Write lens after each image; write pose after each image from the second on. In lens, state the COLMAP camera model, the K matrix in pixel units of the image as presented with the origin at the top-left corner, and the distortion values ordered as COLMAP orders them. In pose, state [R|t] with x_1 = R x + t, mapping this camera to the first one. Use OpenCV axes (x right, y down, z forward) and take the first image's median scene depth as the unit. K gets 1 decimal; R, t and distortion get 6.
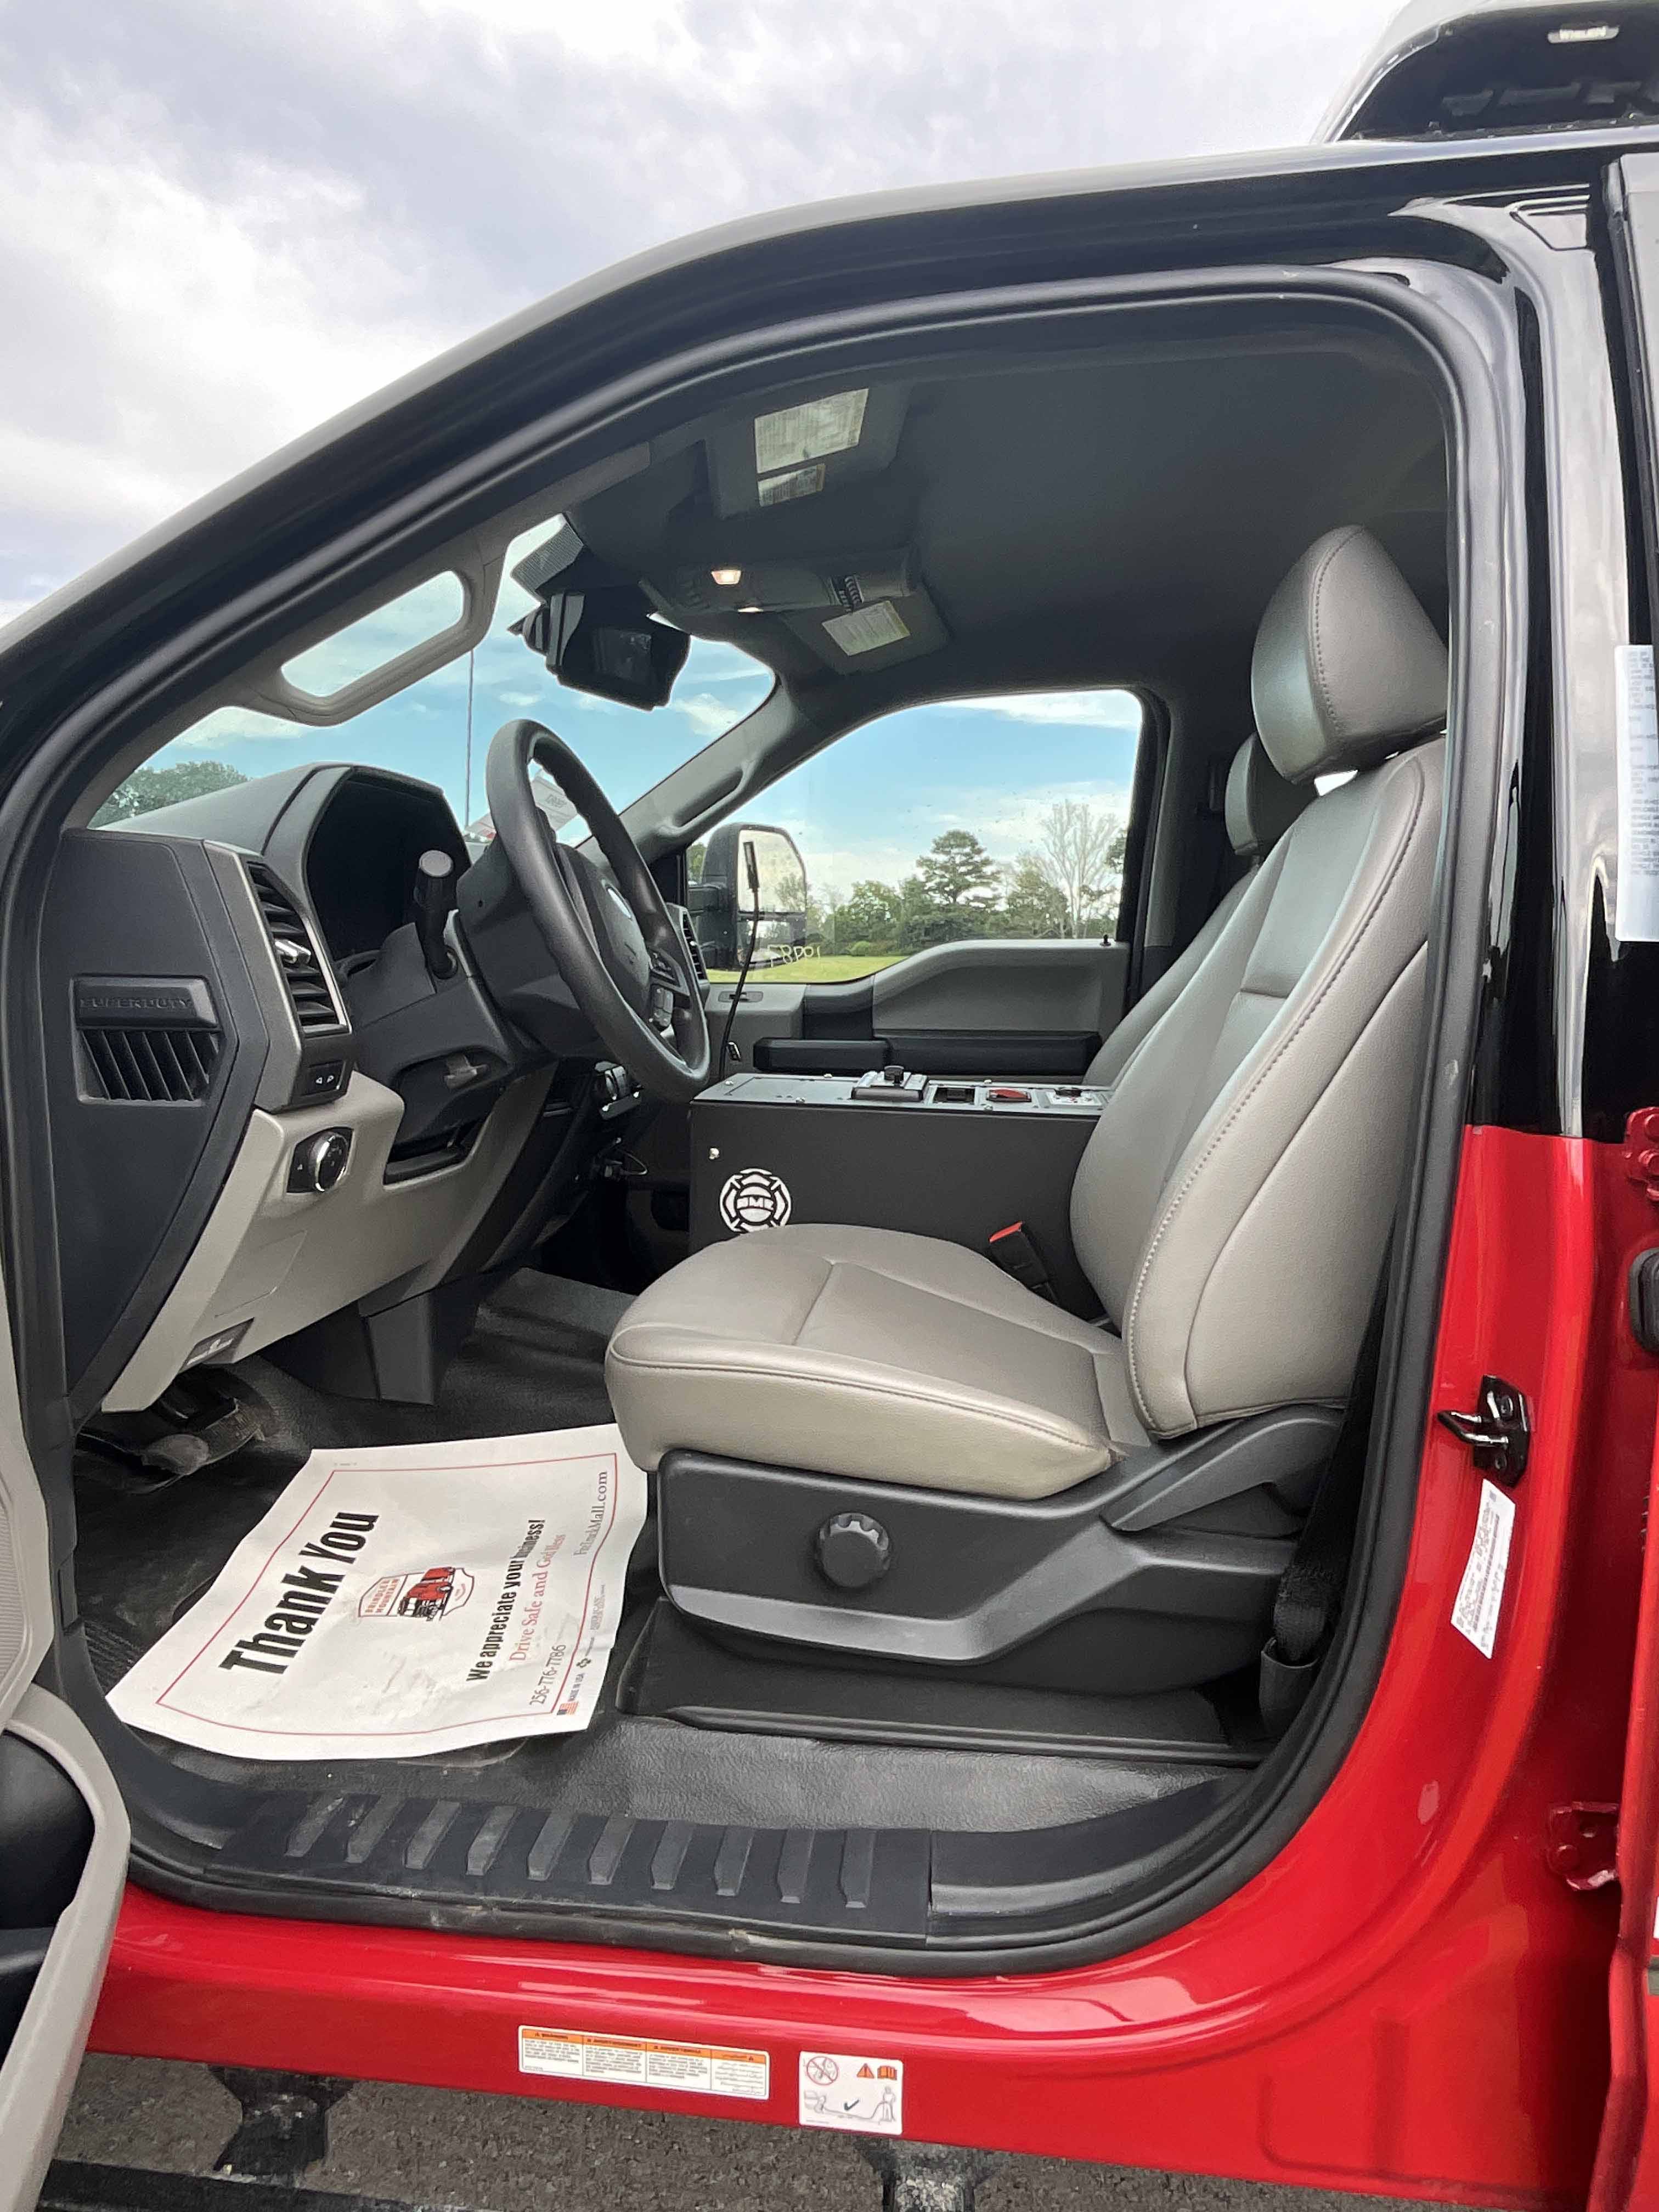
lens RADIAL K [[1323.3, 0, 826.6], [0, 1323.3, 1116.5], [0, 0, 1]] dist [-0.000713, 0.001400]
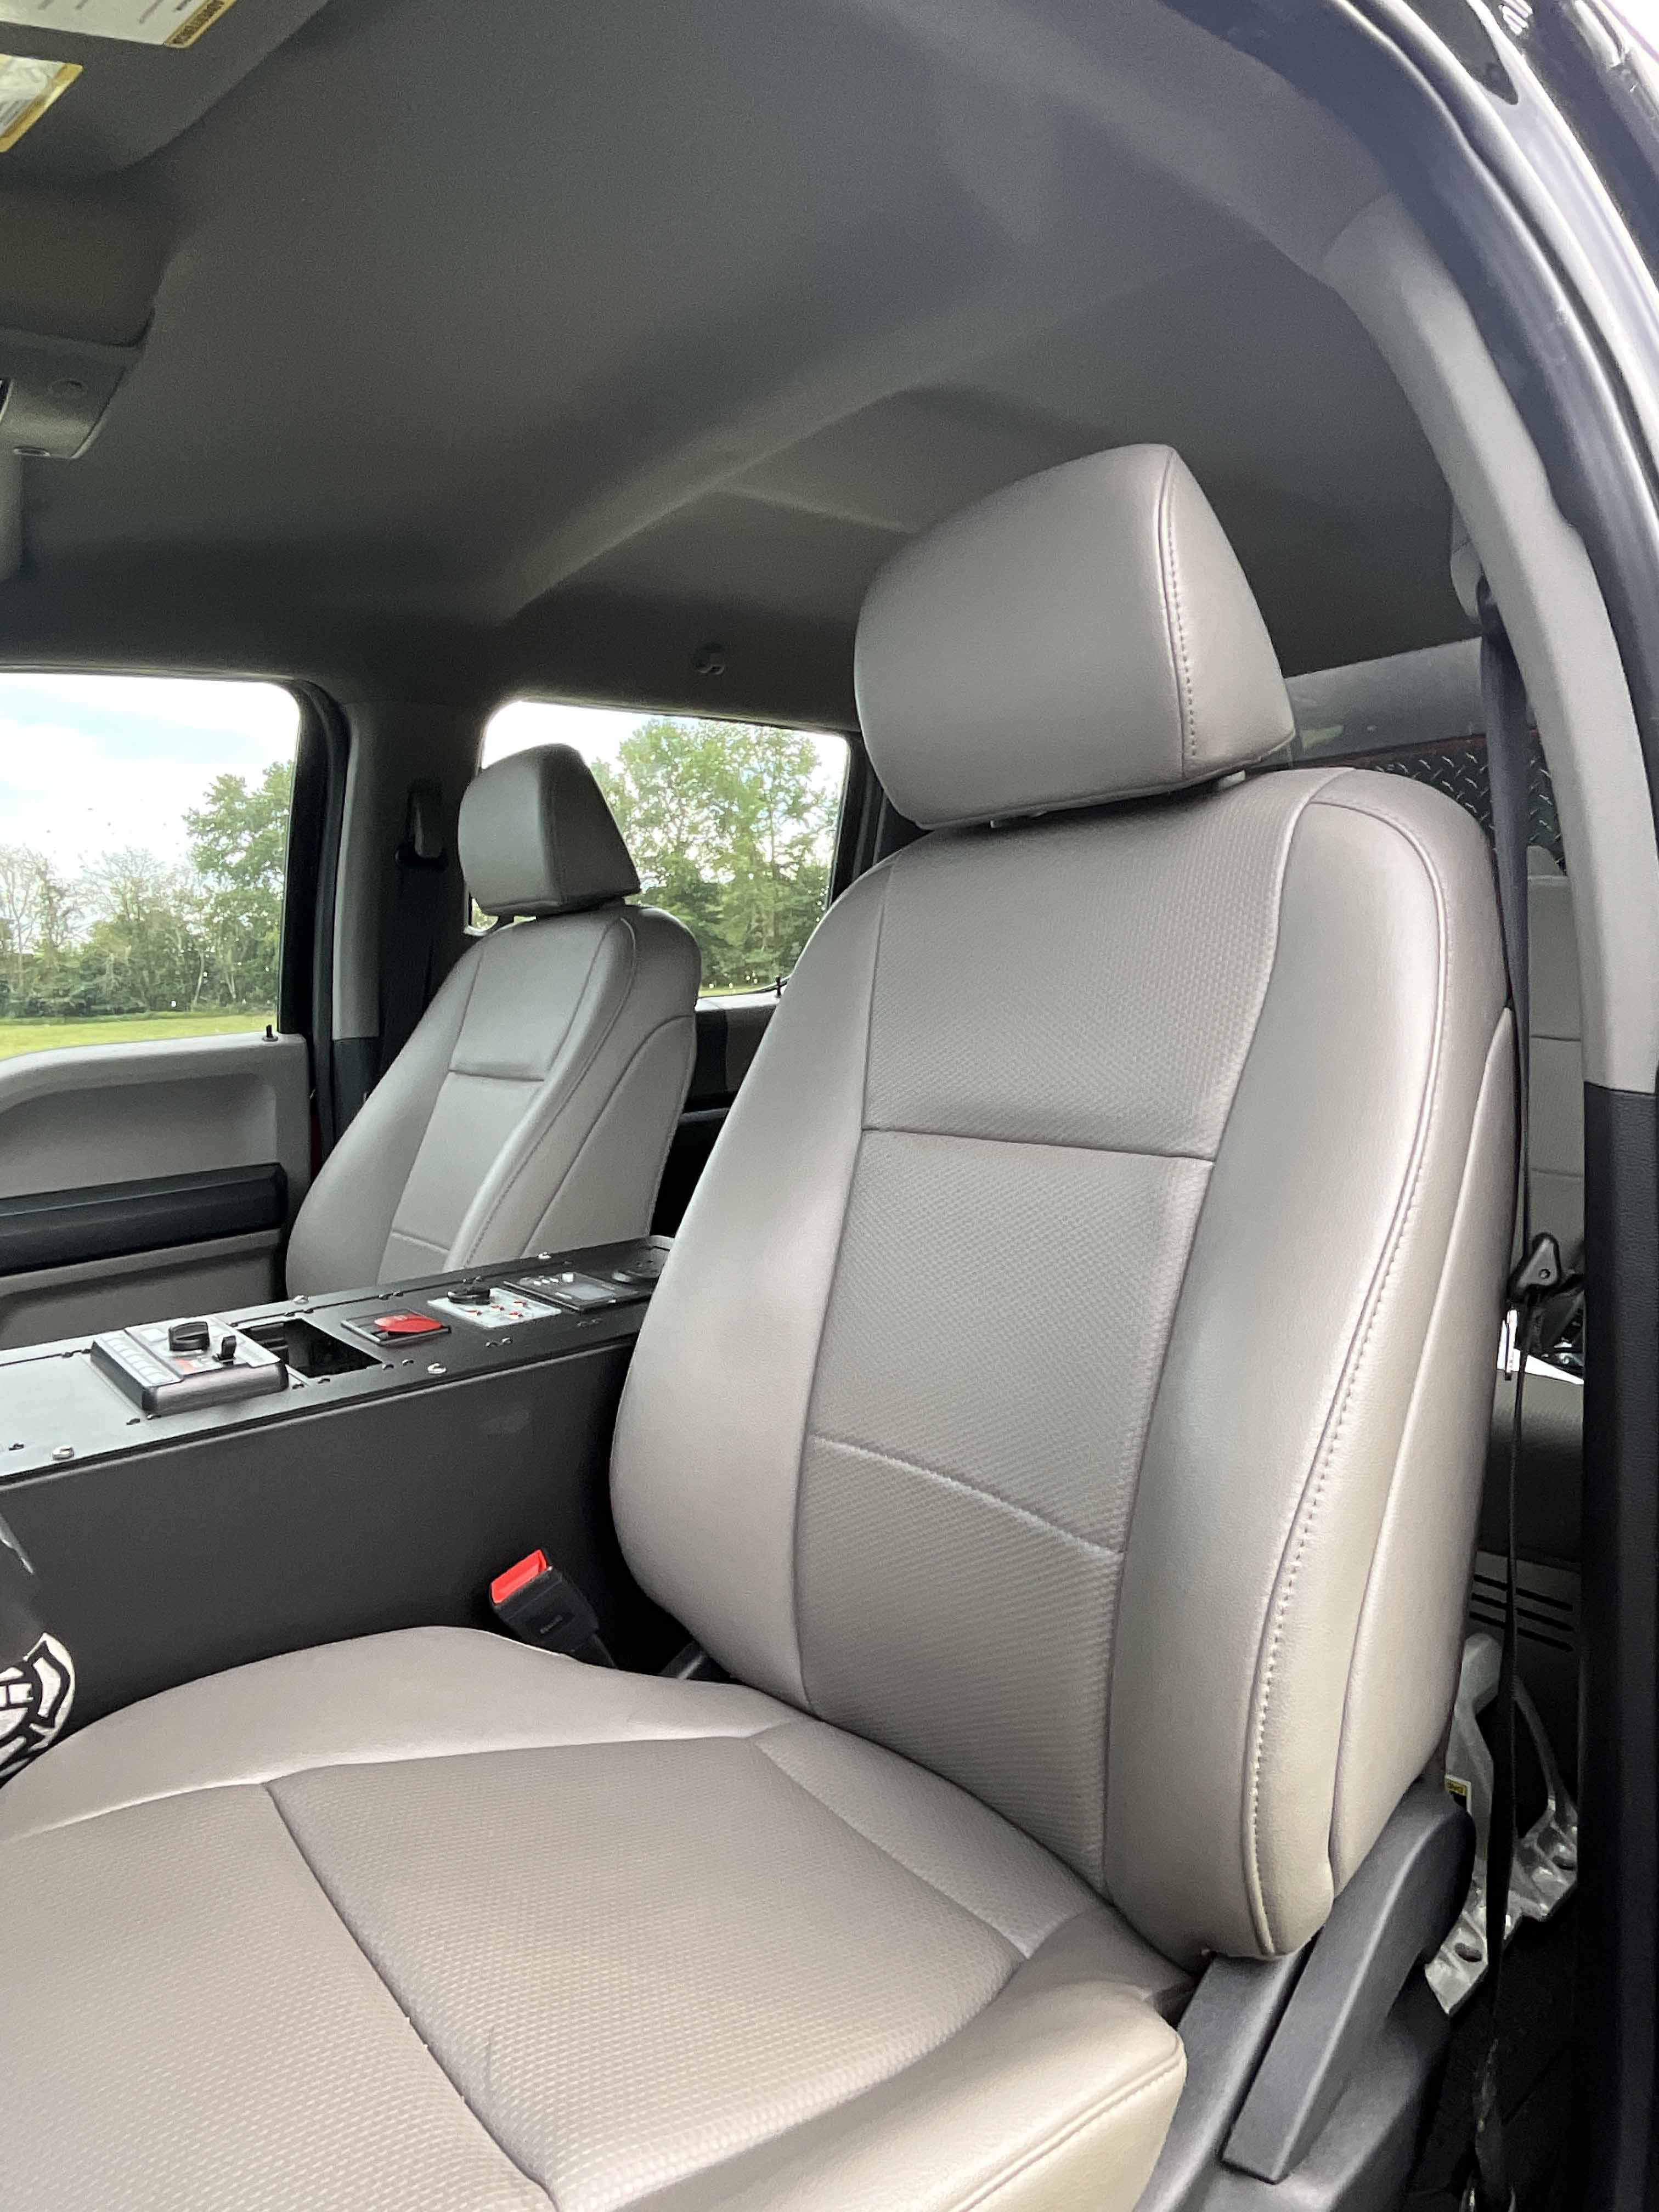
lens RADIAL K [[1323.3, 0, 826.6], [0, 1323.3, 1116.5], [0, 0, 1]] dist [-0.000713, 0.001400]
pose [[0.681660, -0.120393, 0.721696, -0.105162], [0.142279, 0.989352, 0.030657, -0.069446], [-0.717702, 0.081784, 0.691531, 0.303783]]
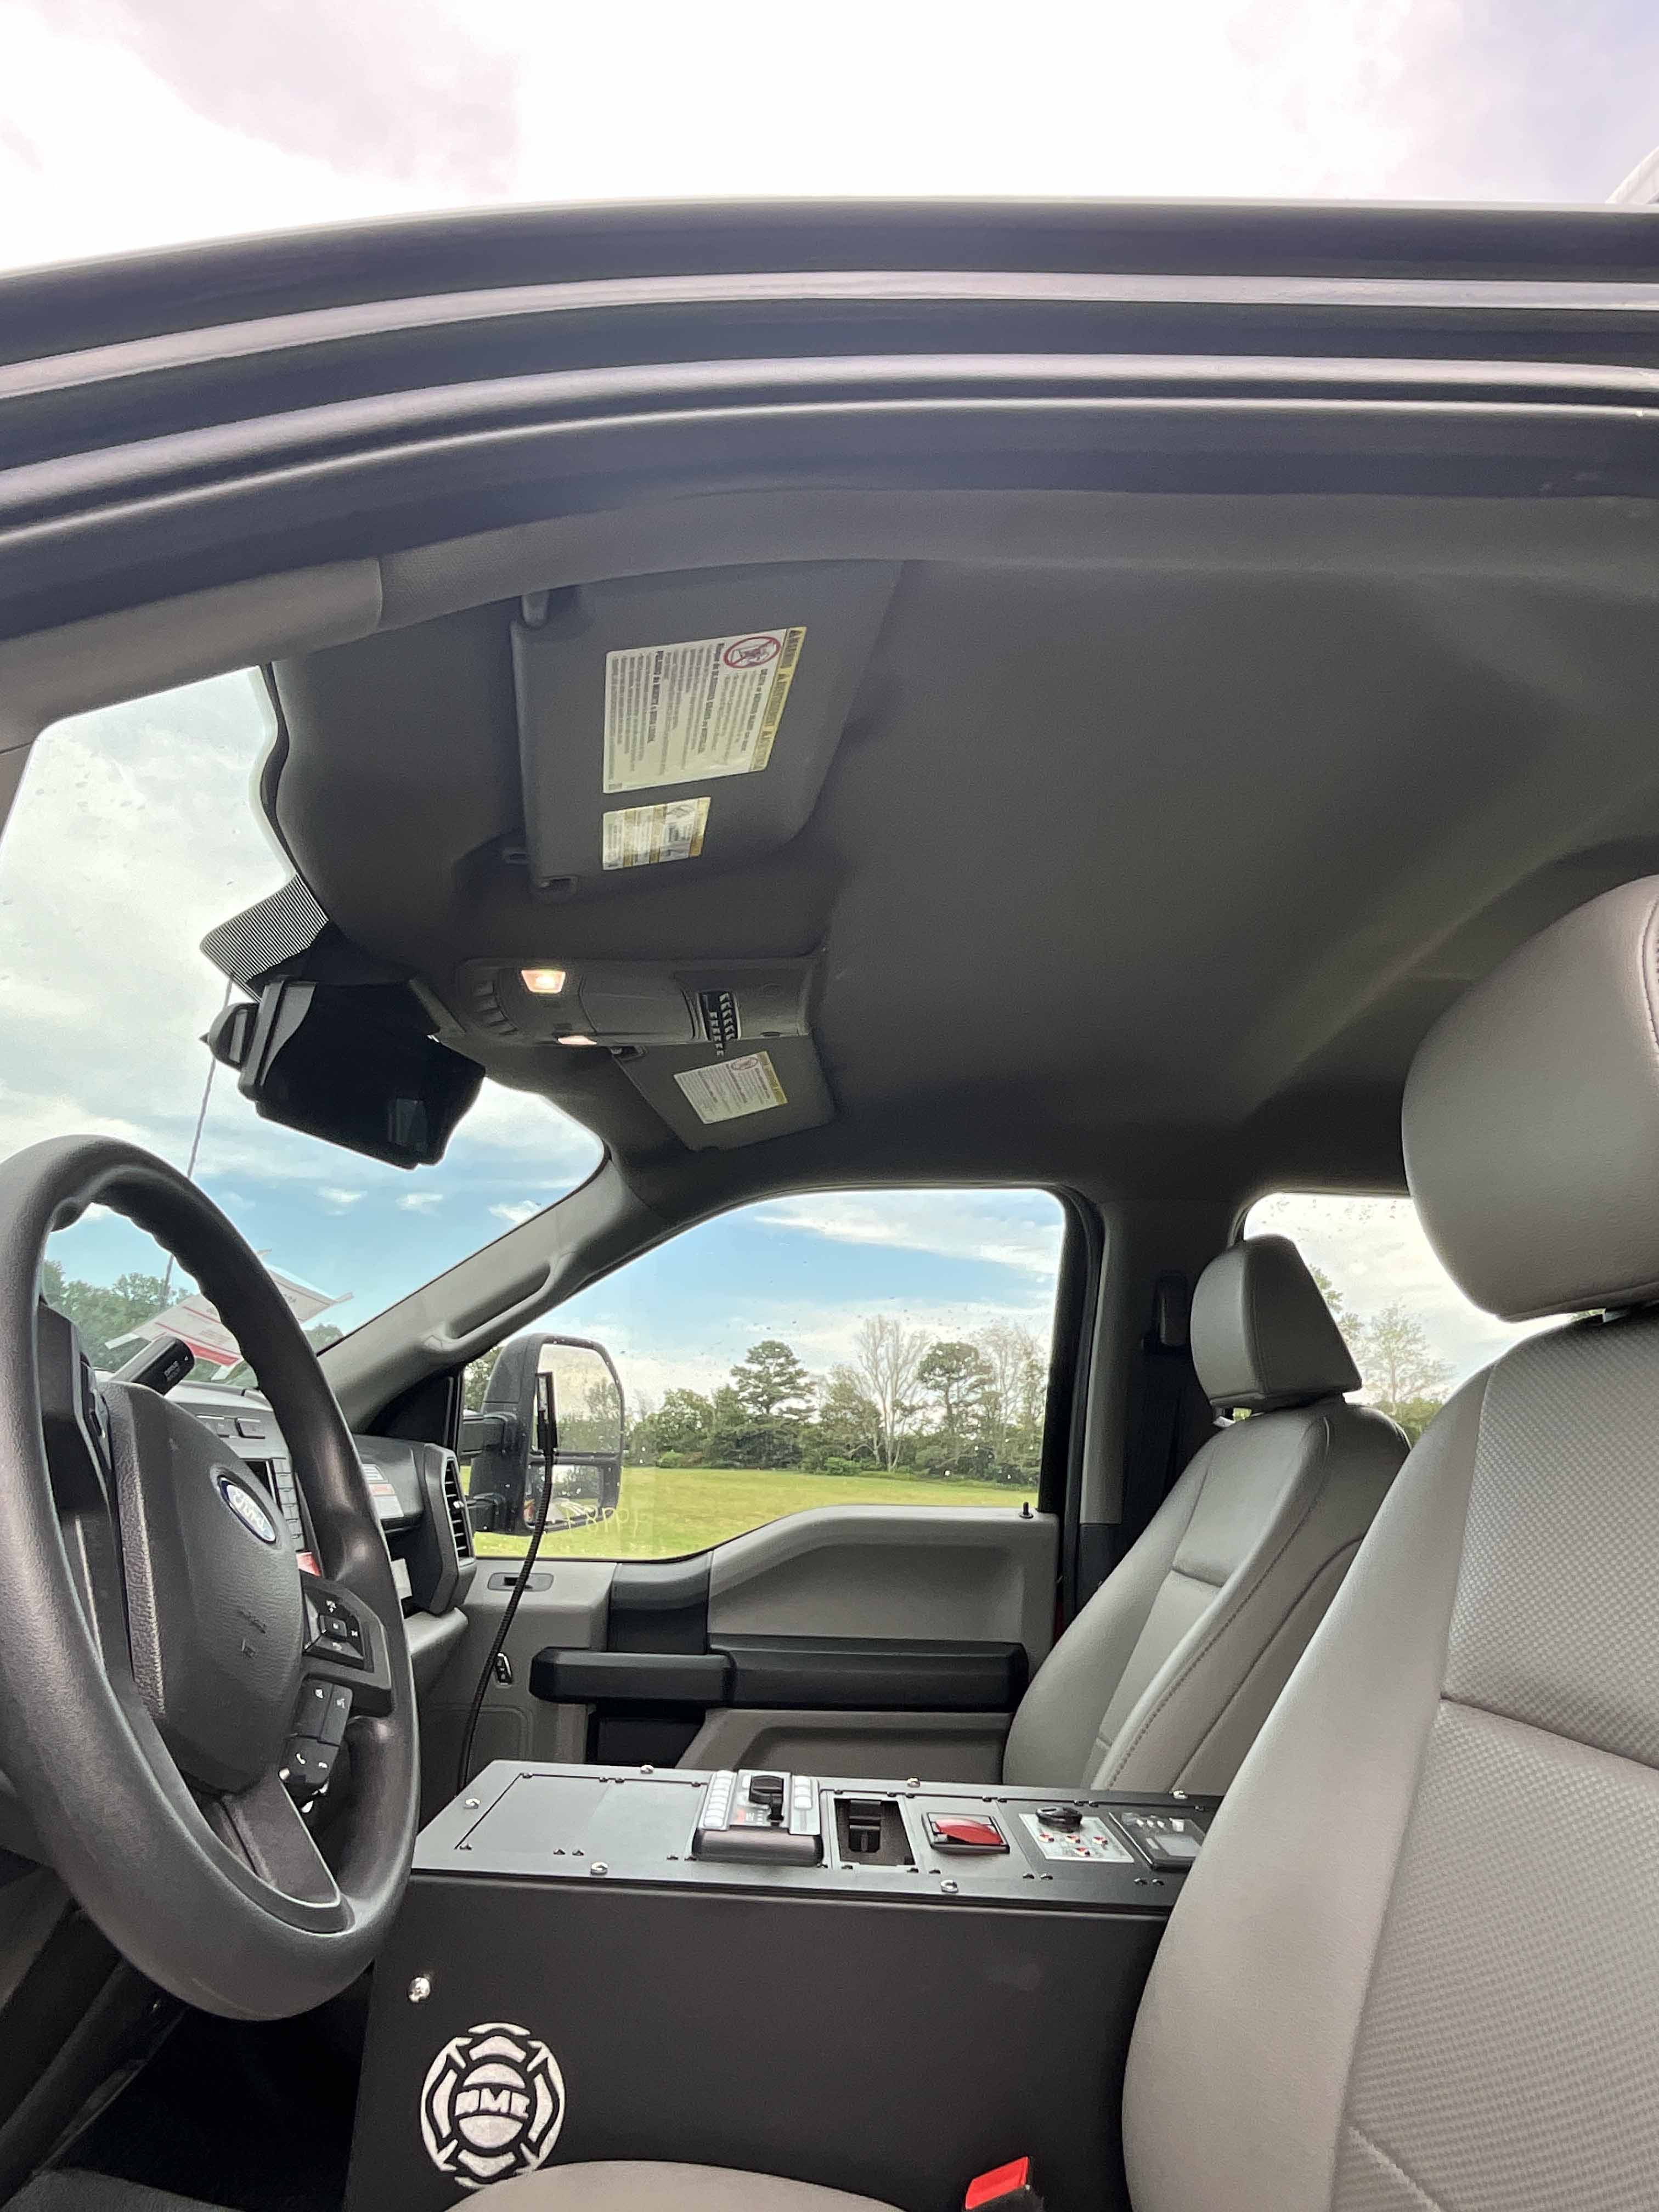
lens RADIAL K [[1323.3, 0, 826.6], [0, 1323.3, 1116.5], [0, 0, 1]] dist [-0.000713, 0.001400]
pose [[0.989798, 0.059381, 0.129516, -0.010435], [-0.007154, 0.928579, -0.371067, -0.062783], [-0.142300, 0.366355, 0.919530, 0.252715]]
